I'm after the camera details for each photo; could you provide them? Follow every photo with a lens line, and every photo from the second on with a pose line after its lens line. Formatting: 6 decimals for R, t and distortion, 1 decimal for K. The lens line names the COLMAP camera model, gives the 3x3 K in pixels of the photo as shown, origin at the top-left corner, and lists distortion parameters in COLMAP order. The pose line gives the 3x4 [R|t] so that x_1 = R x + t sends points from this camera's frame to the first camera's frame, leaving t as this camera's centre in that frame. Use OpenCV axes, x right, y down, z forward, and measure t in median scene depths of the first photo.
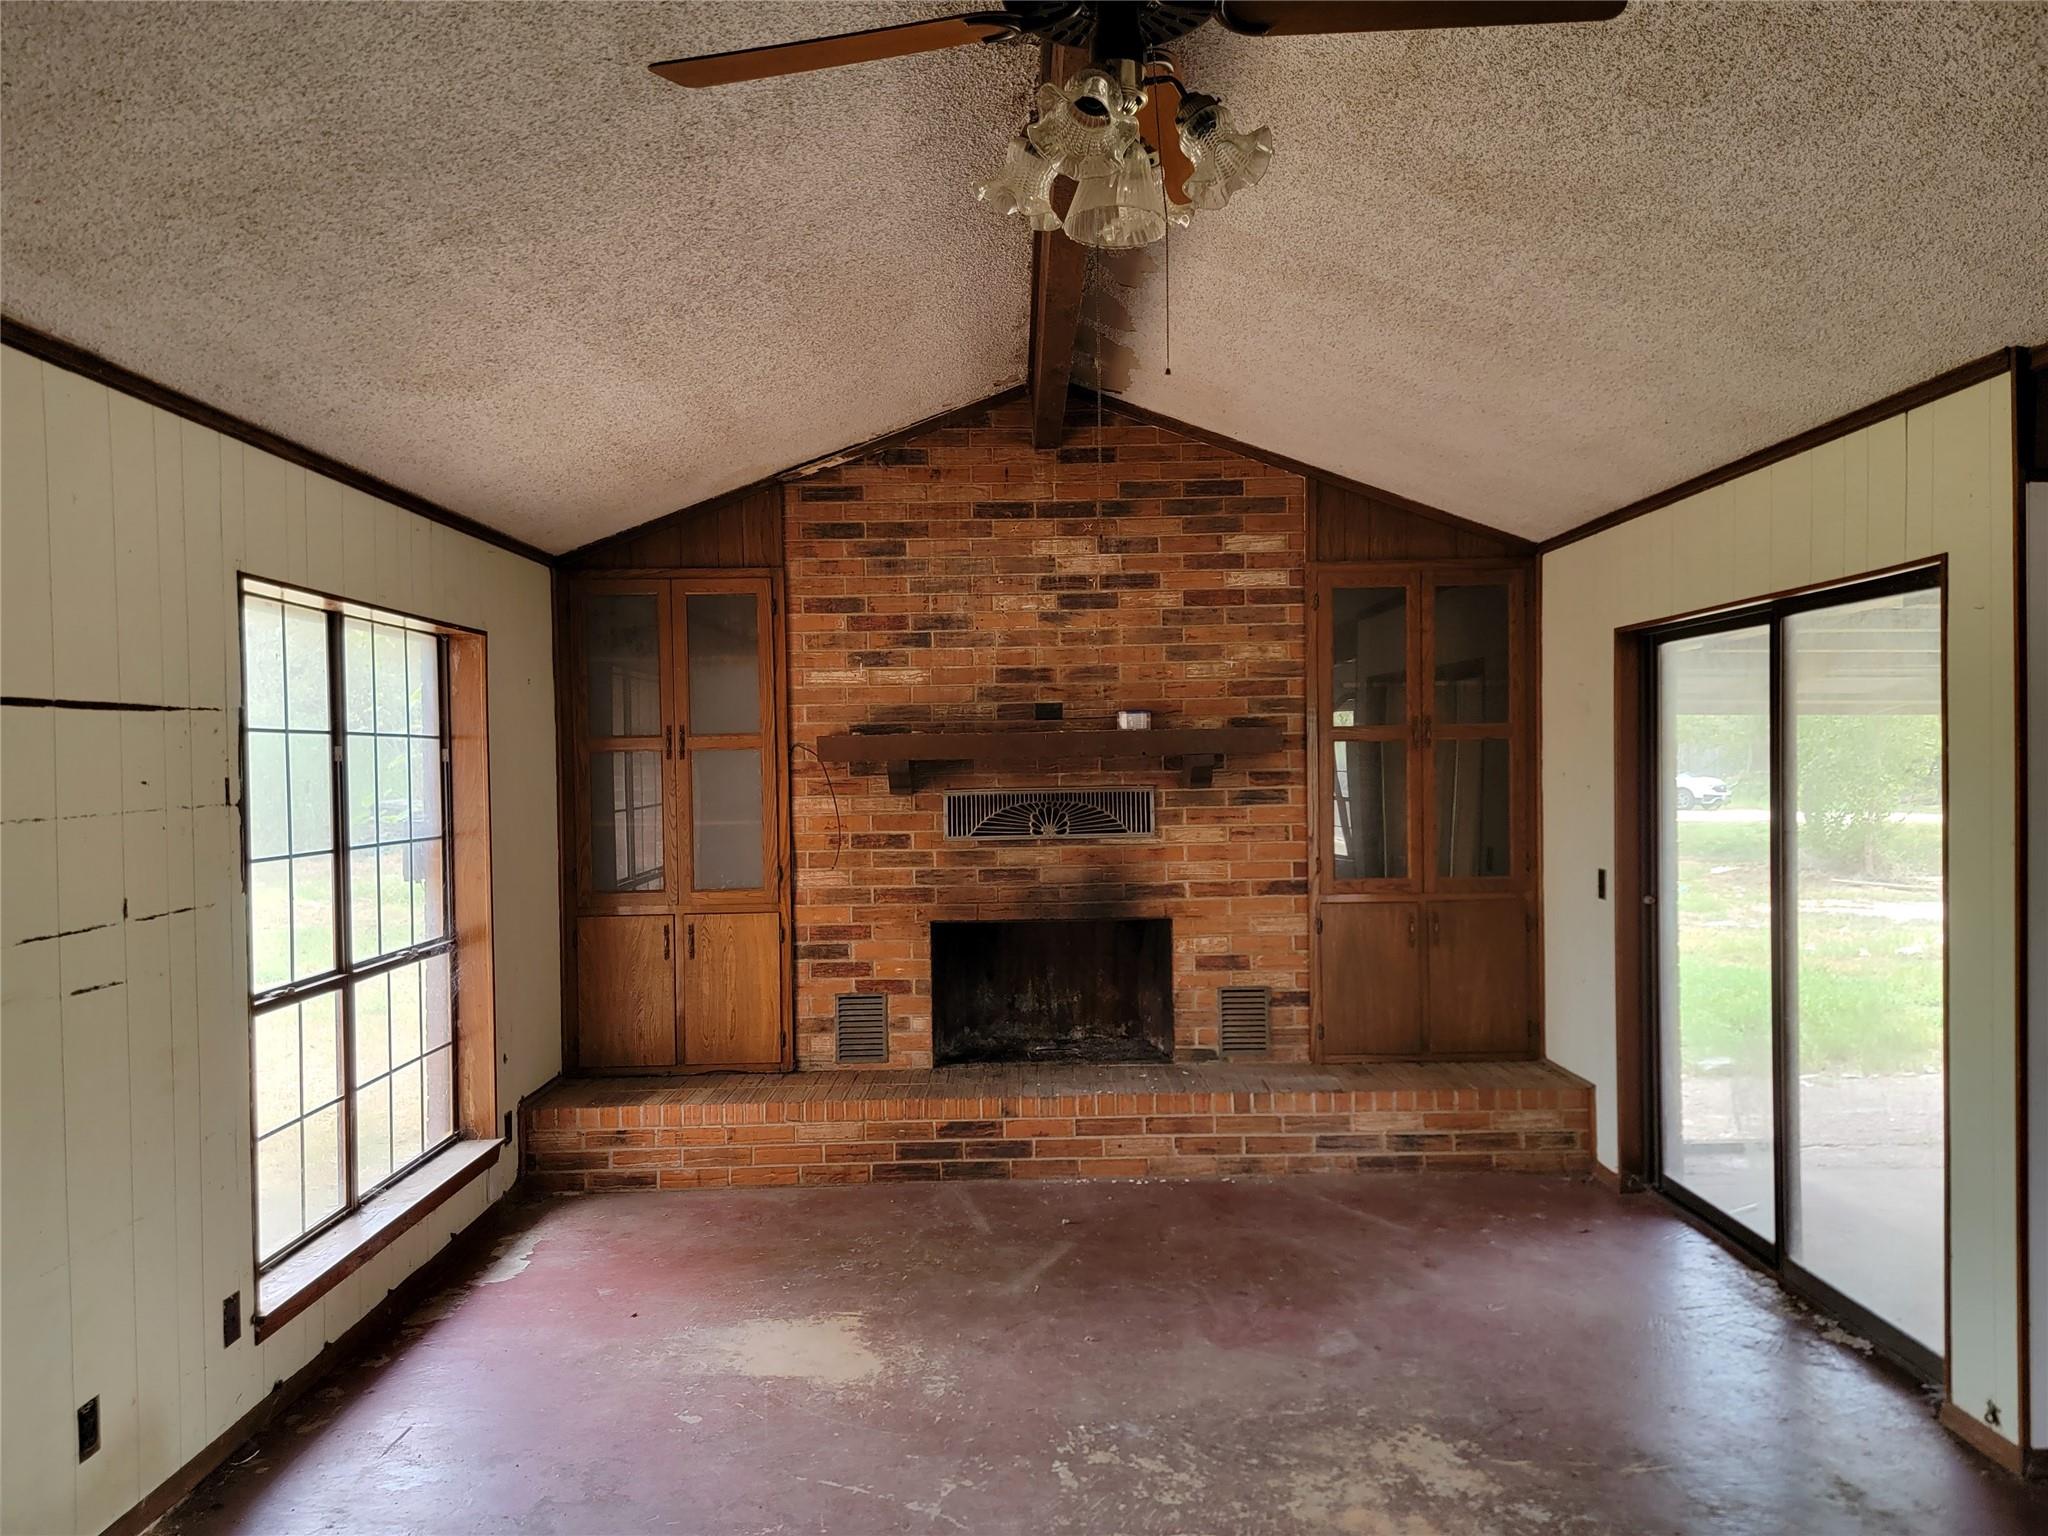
lens RADIAL K [[1465.2, 0, 1024.0], [0, 1465.2, 768.0], [0, 0, 1]] dist [0.058710, -0.006189]
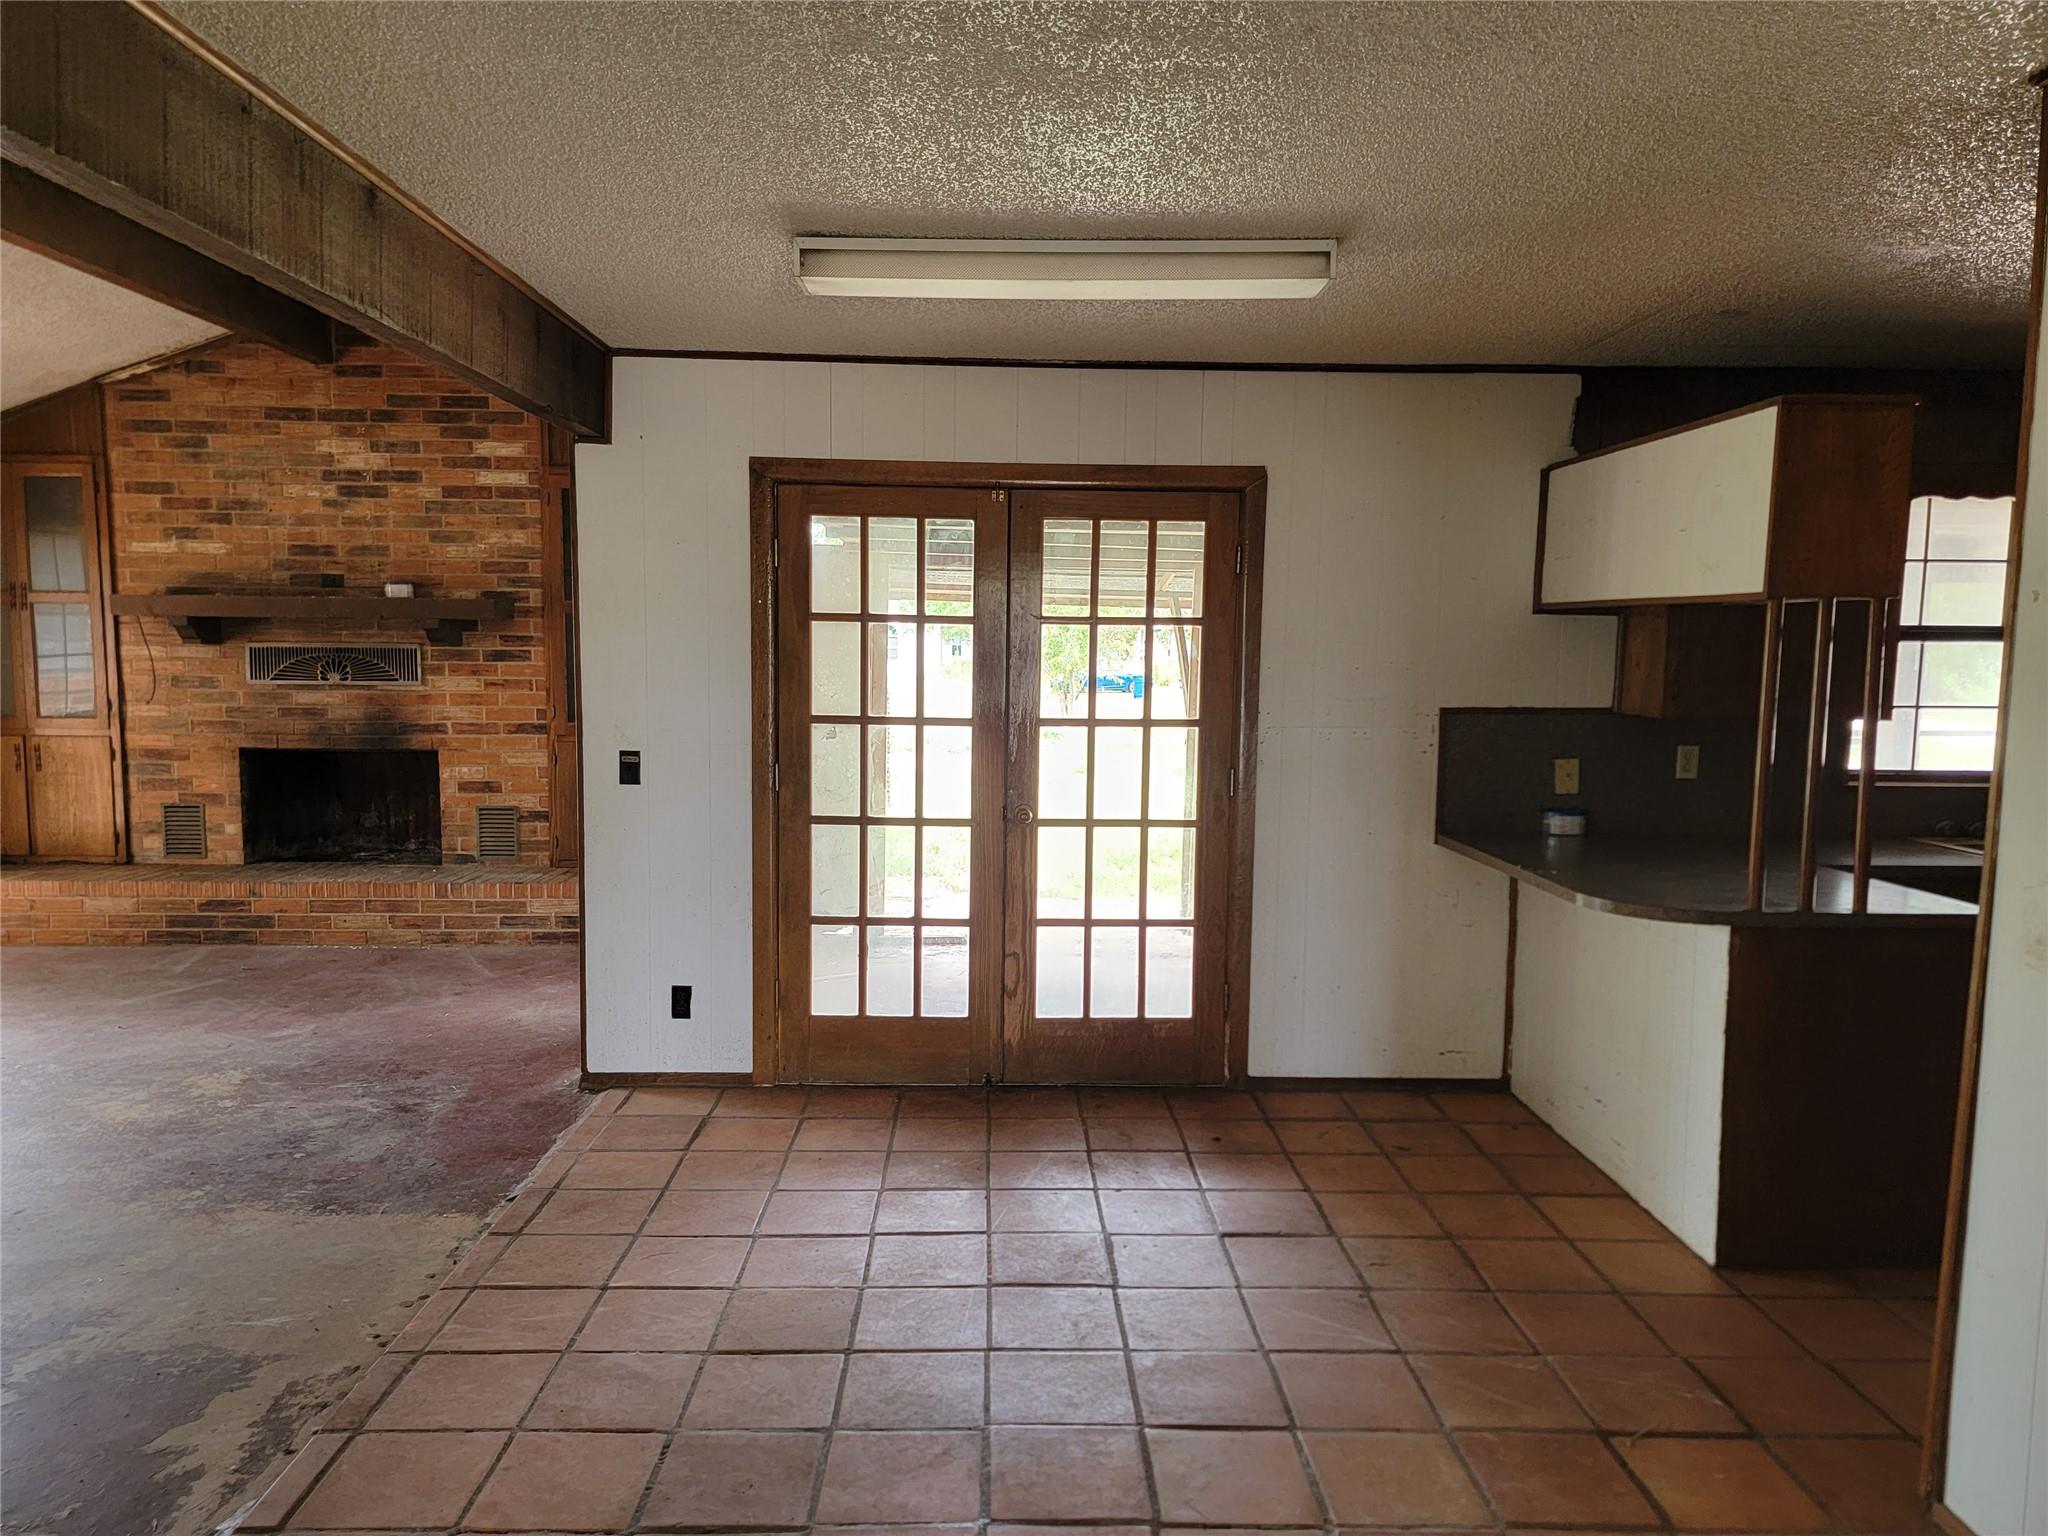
lens RADIAL K [[1453.6, 0, 1028.9], [0, 1453.6, 782.0], [0, 0, 1]] dist [0.052744, -0.050897]
pose [[0.999383, 0.026403, 0.023182, 0.580542], [-0.028349, 0.995711, 0.088063, 0.004774], [-0.020757, -0.088666, 0.995845, -0.260121]]
